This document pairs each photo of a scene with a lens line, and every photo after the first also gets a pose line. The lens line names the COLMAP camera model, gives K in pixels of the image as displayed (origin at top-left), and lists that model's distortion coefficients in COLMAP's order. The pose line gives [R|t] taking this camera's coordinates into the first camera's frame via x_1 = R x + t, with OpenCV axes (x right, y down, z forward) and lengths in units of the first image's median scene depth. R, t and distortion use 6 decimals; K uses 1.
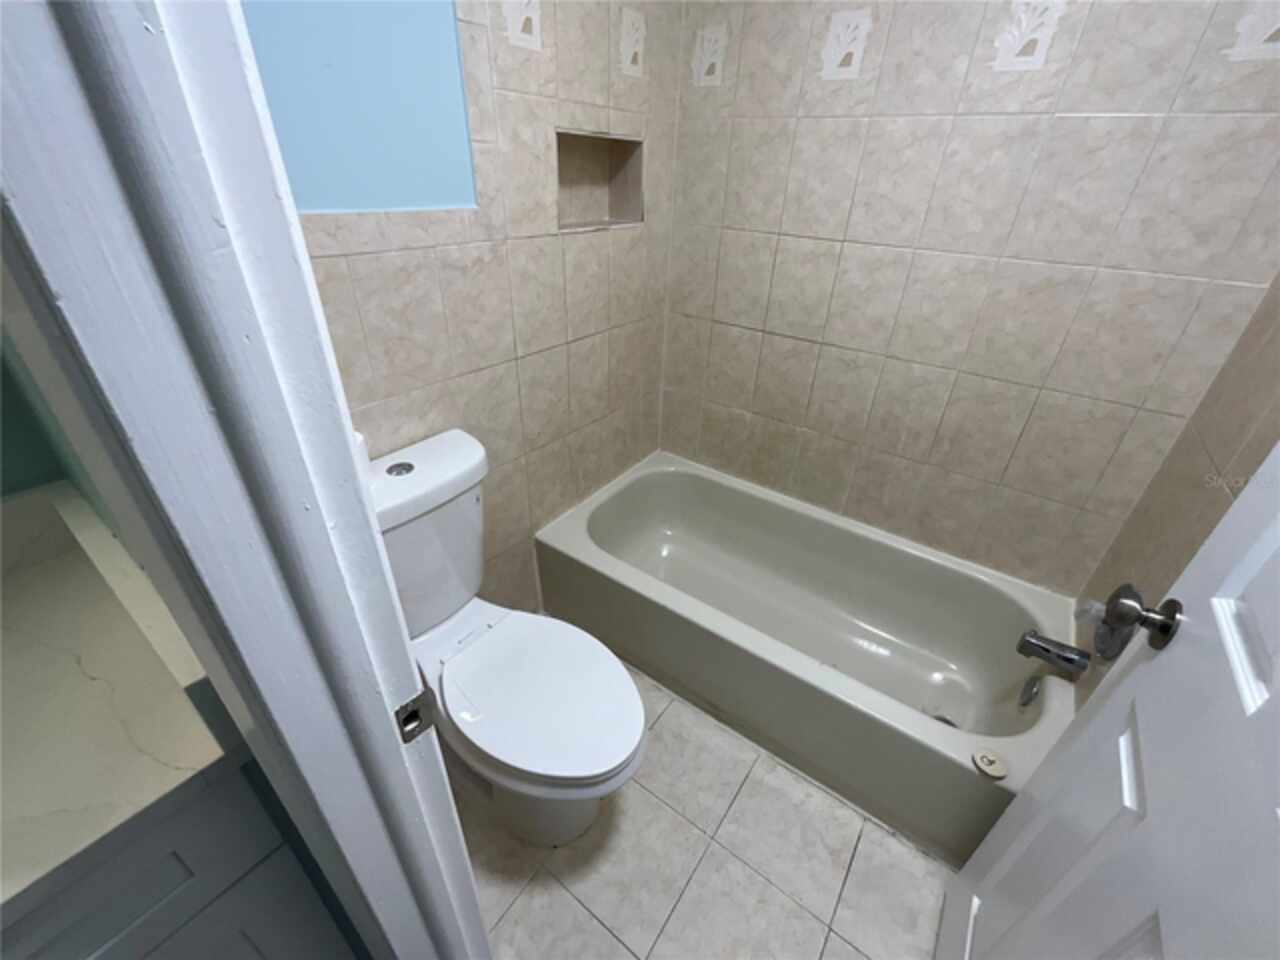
lens RADIAL K [[523.2, 0, 639.3], [0, 523.2, 480.9], [0, 0, 1]] dist [-0.001518, 0.000833]
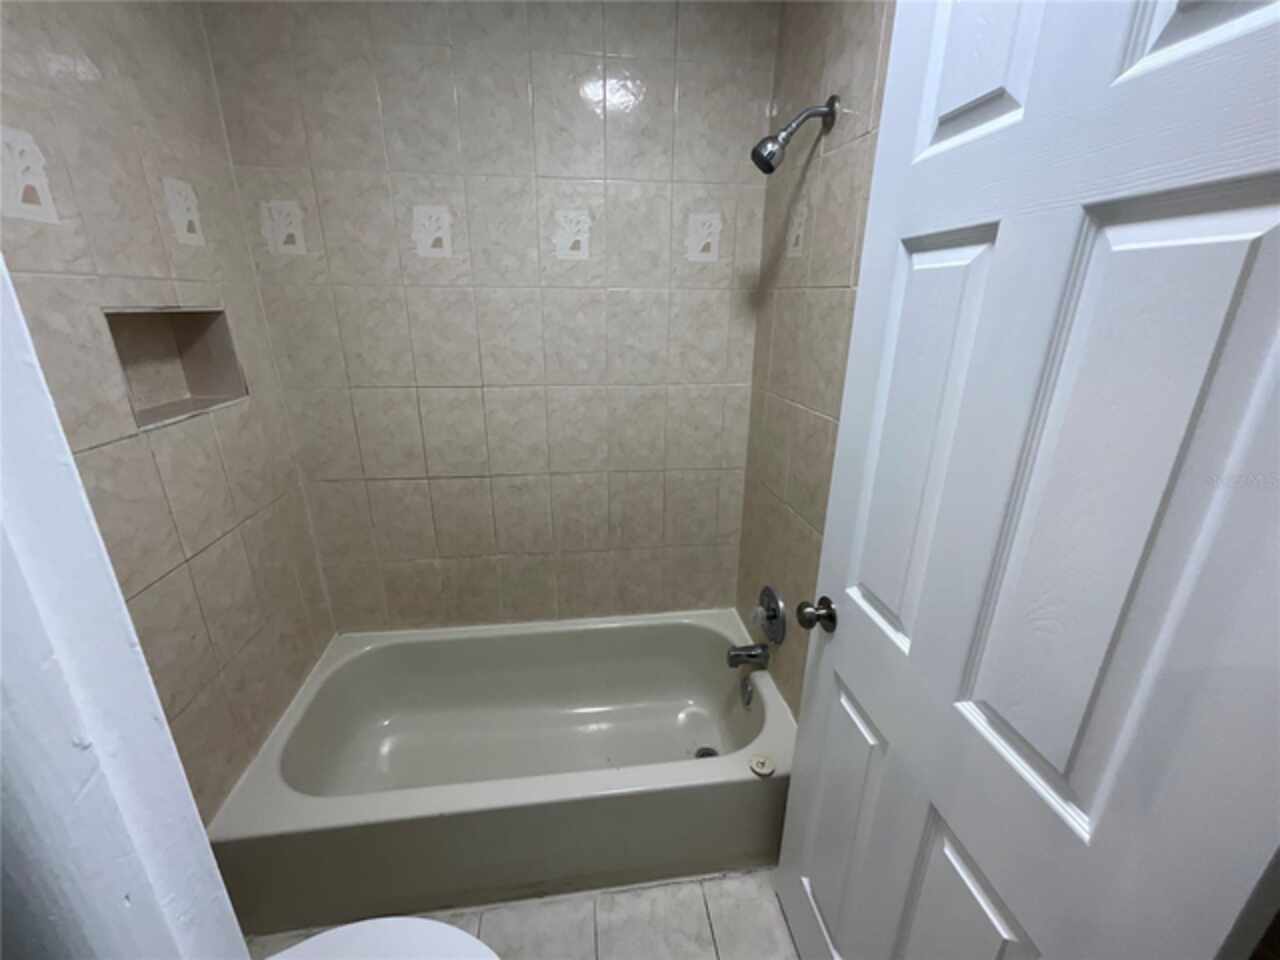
lens RADIAL K [[523.2, 0, 639.3], [0, 523.2, 480.9], [0, 0, 1]] dist [-0.001518, 0.000833]
pose [[0.723402, -0.251637, 0.642937, -0.133172], [0.368547, 0.928187, -0.051392, -0.102976], [-0.583834, 0.274130, 0.764193, 0.024091]]
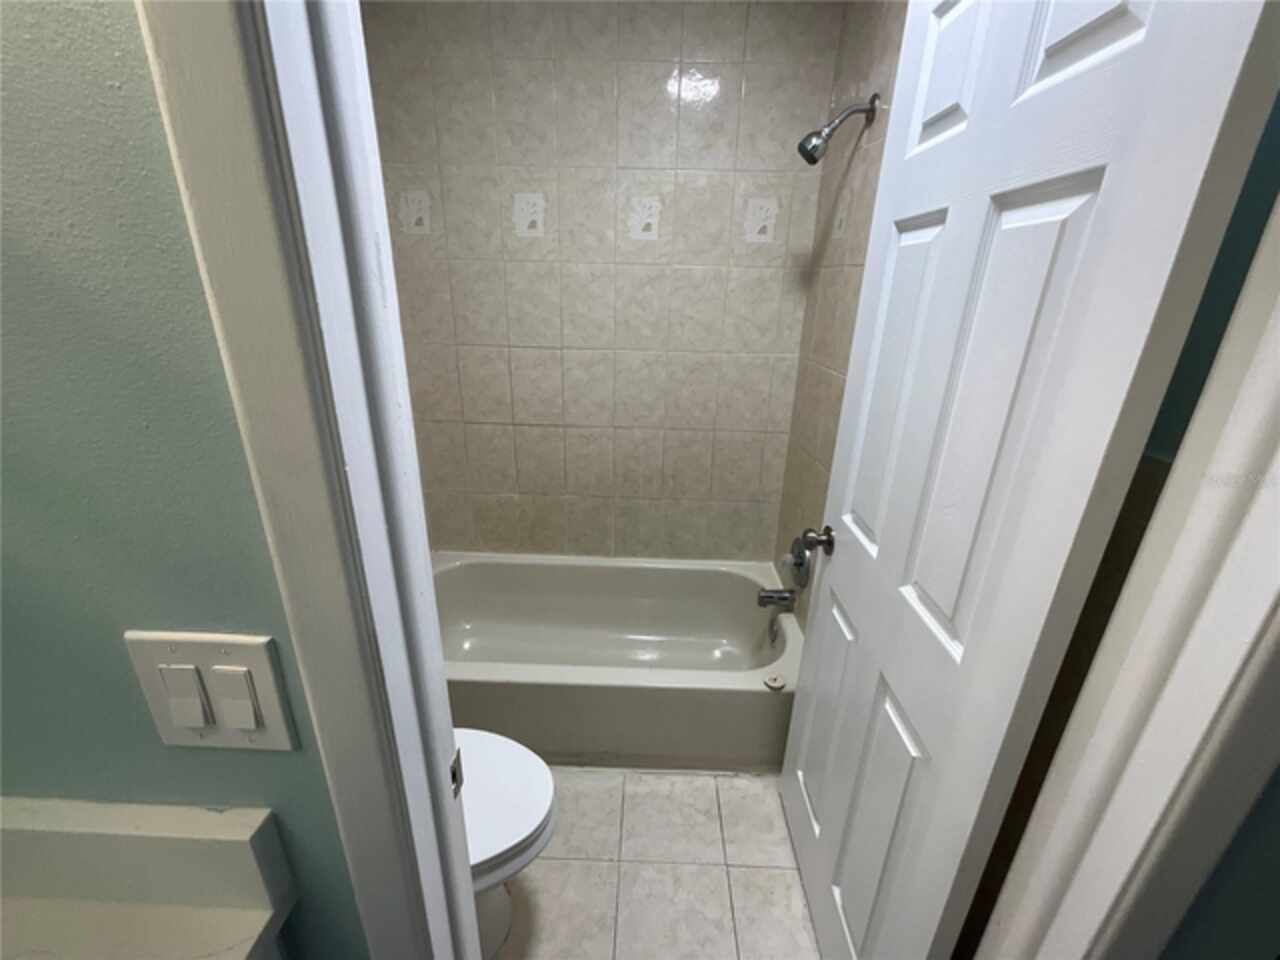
lens RADIAL K [[527.5, 0, 640.0], [0, 527.5, 480.0], [0, 0, 1]] dist [-0.000632, 0.000117]
pose [[0.822018, -0.211191, 0.528852, -0.221148], [0.295419, 0.952098, -0.078974, 0.013062], [-0.486841, 0.221151, 0.845032, -0.132771]]
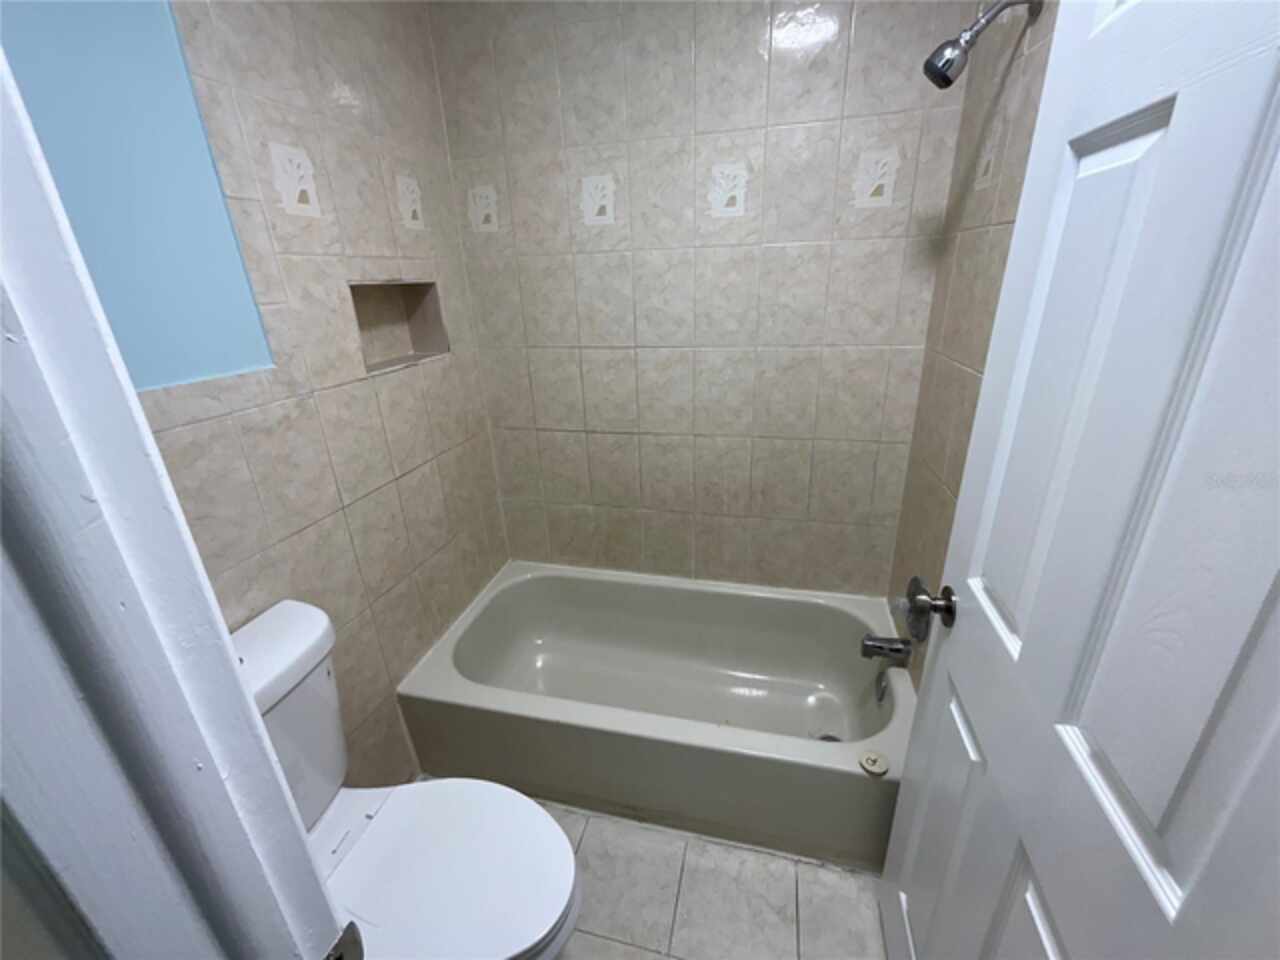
lens RADIAL K [[523.2, 0, 639.3], [0, 523.2, 480.9], [0, 0, 1]] dist [-0.001518, 0.000833]
pose [[0.925460, -0.201480, 0.320827, -0.035556], [0.251679, 0.959944, -0.123147, -0.031497], [-0.283164, 0.194713, 0.939098, -0.037208]]
